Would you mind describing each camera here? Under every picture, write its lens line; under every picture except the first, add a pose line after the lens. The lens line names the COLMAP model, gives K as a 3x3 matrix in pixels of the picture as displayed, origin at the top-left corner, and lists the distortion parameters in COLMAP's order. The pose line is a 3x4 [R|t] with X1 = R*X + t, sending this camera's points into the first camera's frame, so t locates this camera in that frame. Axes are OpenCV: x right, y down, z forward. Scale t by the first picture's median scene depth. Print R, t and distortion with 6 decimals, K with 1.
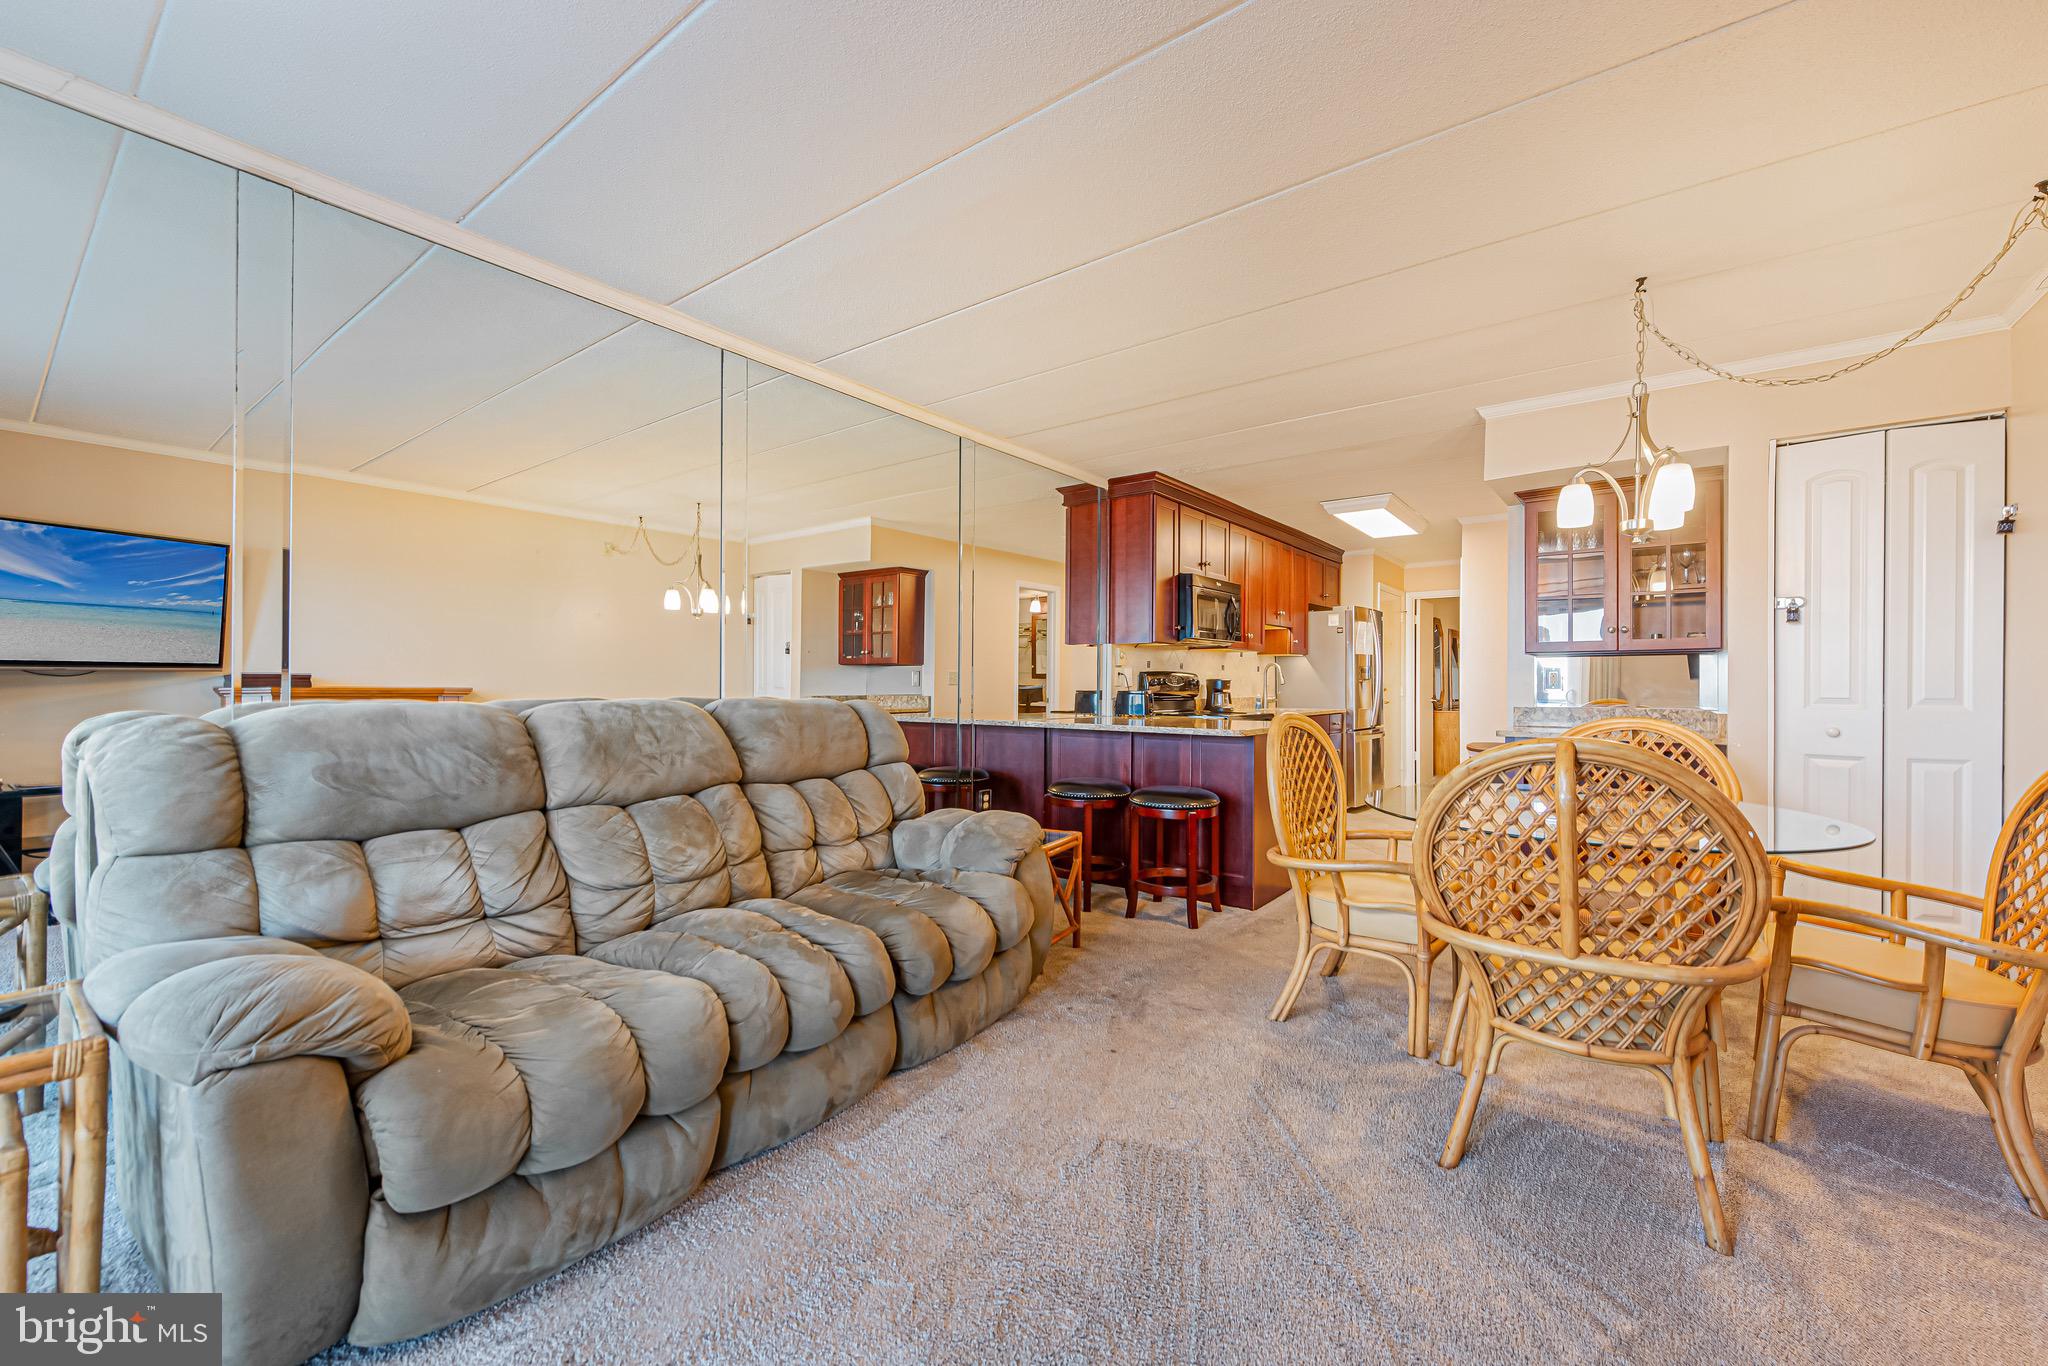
lens RADIAL K [[807.4, 0, 1046.8], [0, 807.4, 683.0], [0, 0, 1]] dist [0.012485, -0.005319]
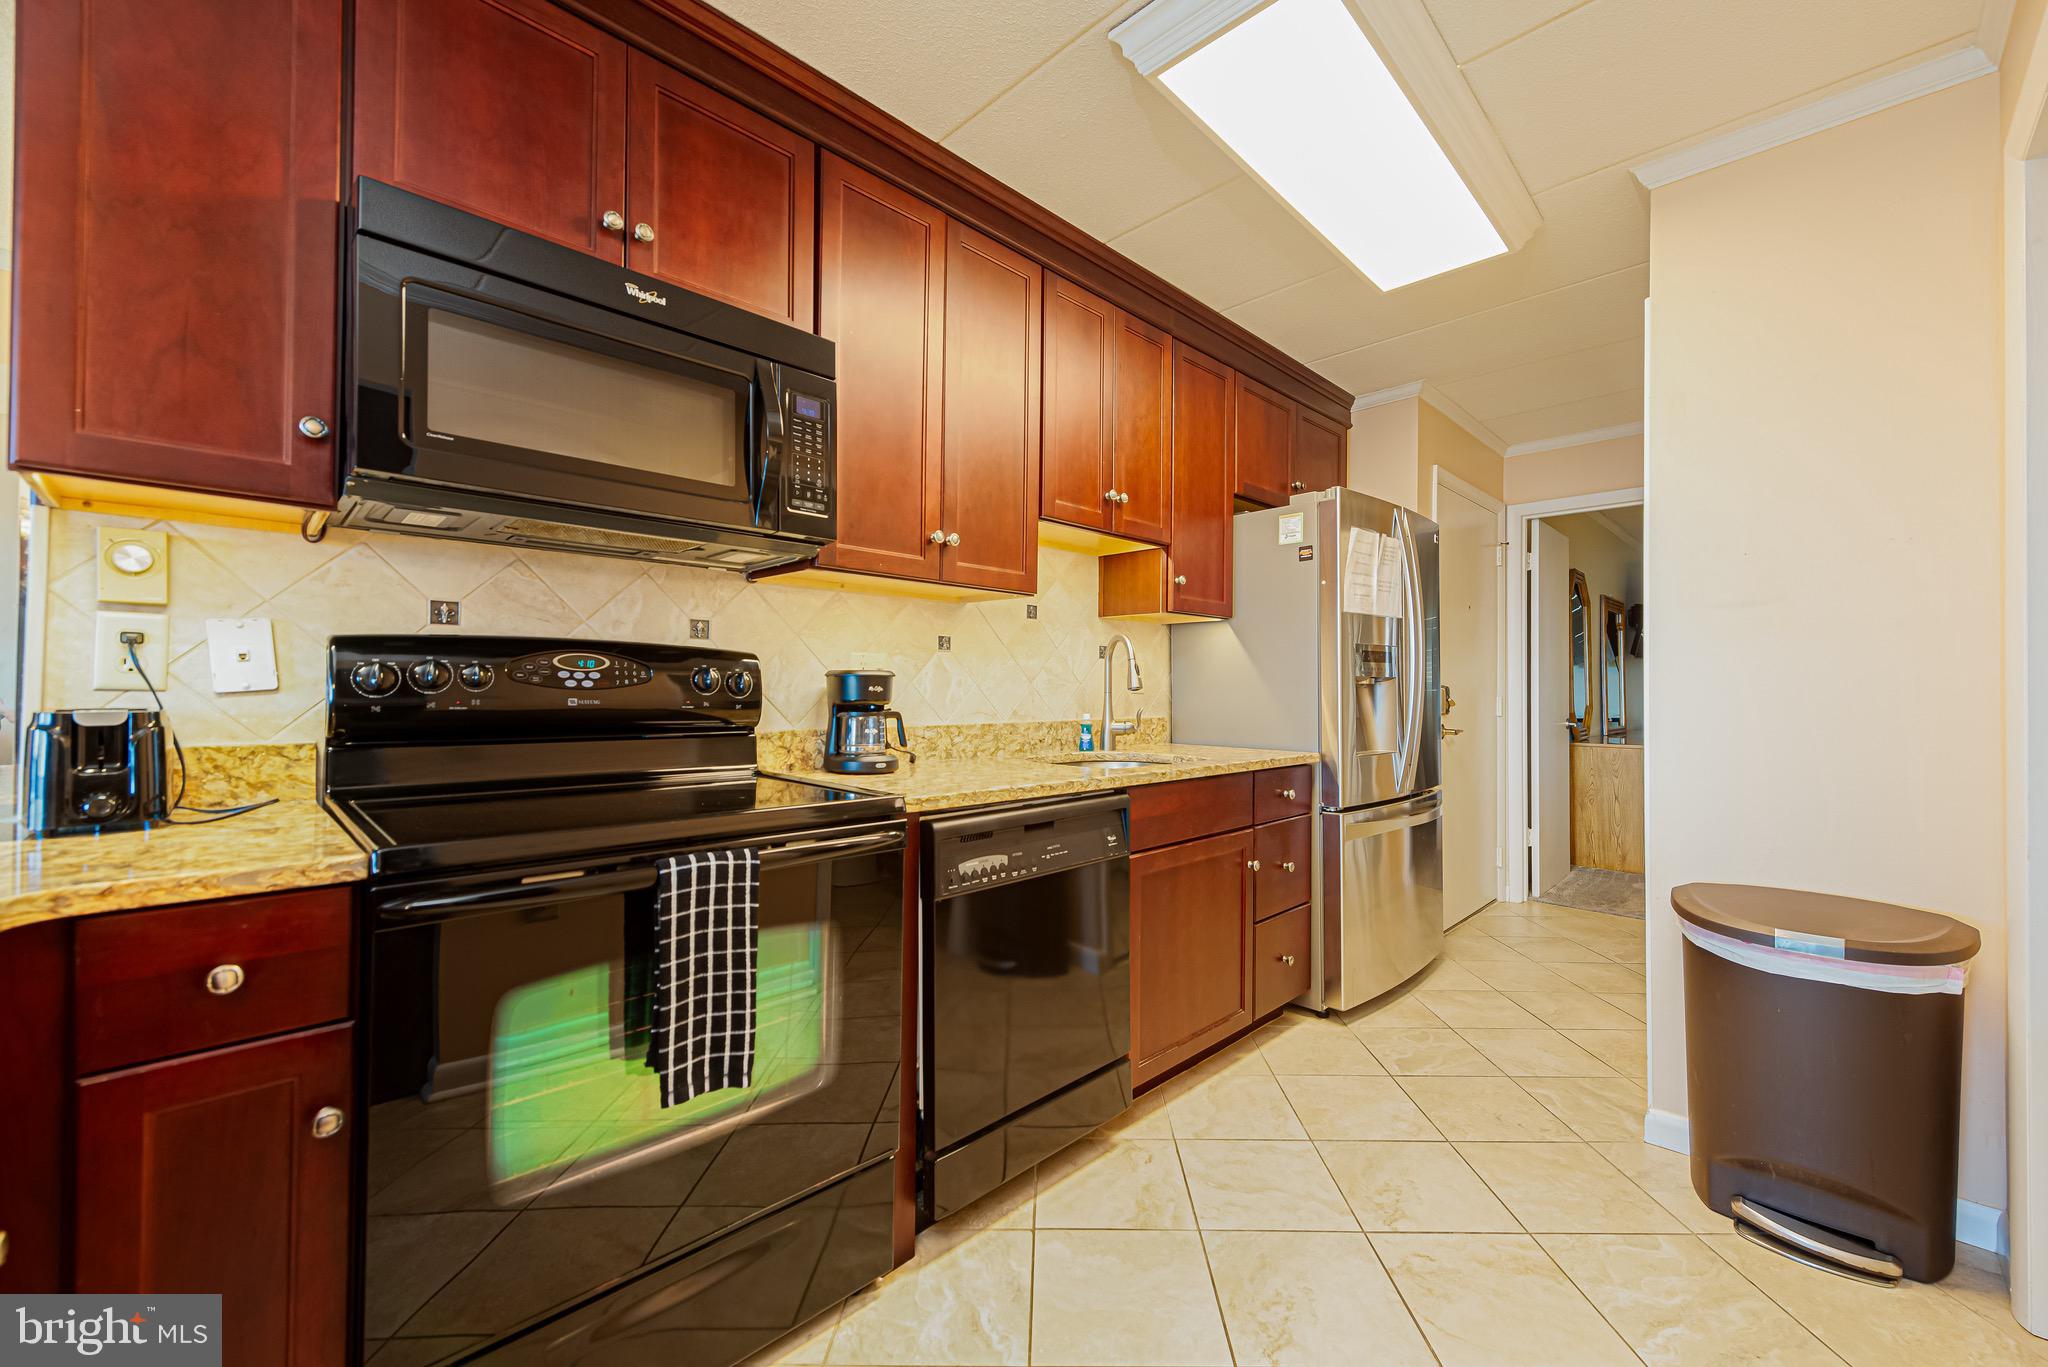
lens RADIAL K [[807.4, 0, 1046.8], [0, 807.4, 683.5], [0, 0, 1]] dist [0.012485, -0.005319]
pose [[0.990791, 0.001935, -0.135385, 0.379106], [-0.003212, 0.999952, -0.009213, 0.003367], [0.135361, 0.009563, 0.990750, 0.771556]]
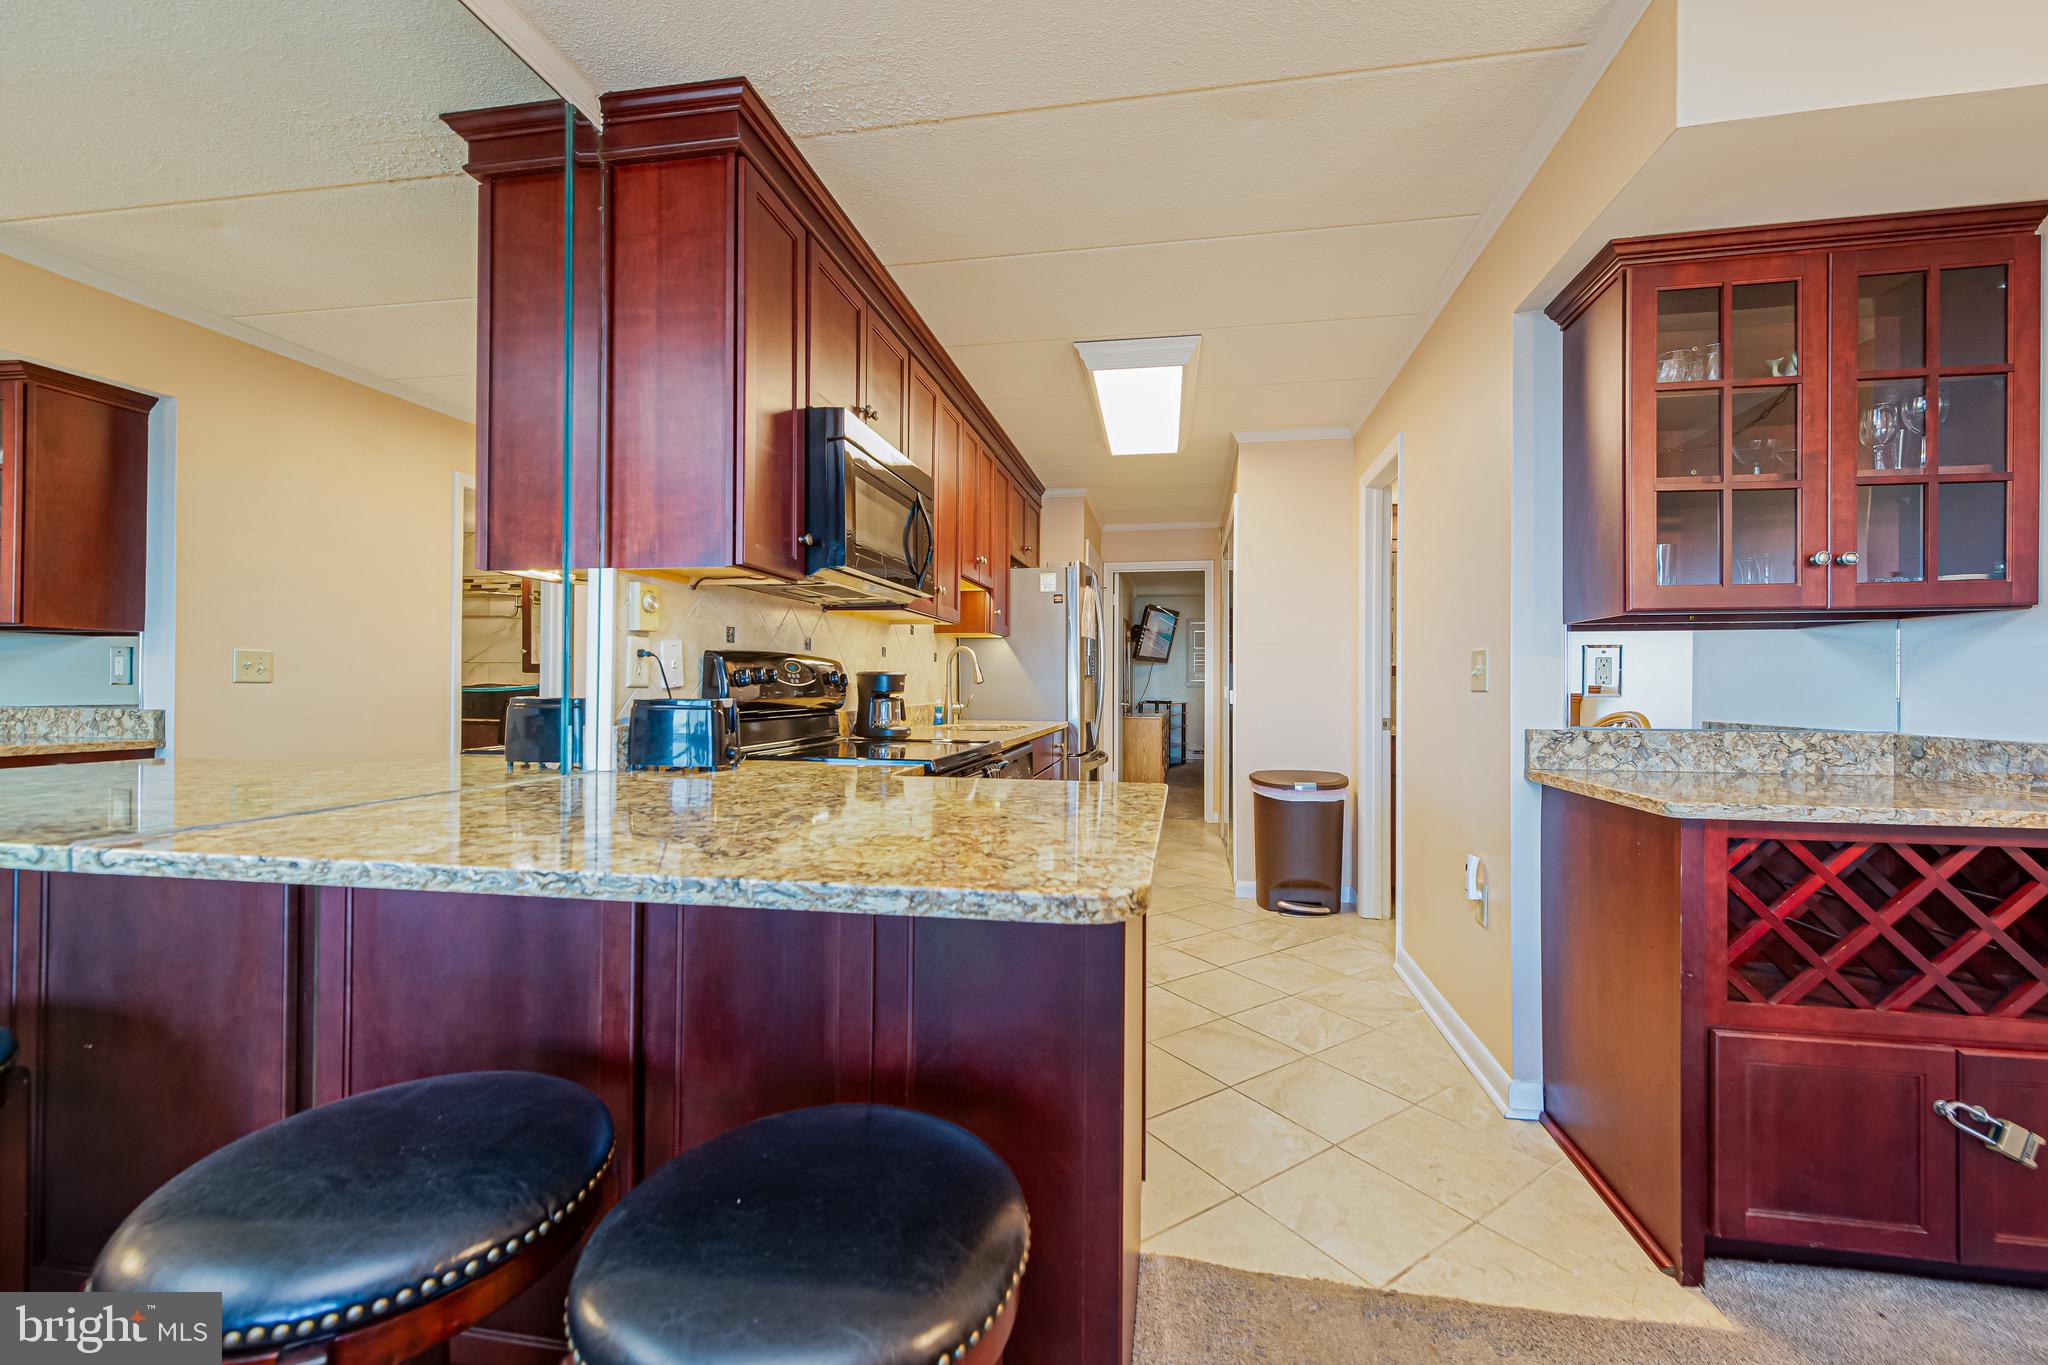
lens RADIAL K [[807.4, 0, 1046.8], [0, 807.4, 682.5], [0, 0, 1]] dist [0.012485, -0.005319]
pose [[0.890689, 0.001269, 0.454610, 0.083766], [-0.001406, 0.999999, -0.000037, 0.001575], [-0.454610, -0.000606, 0.890690, 0.566646]]
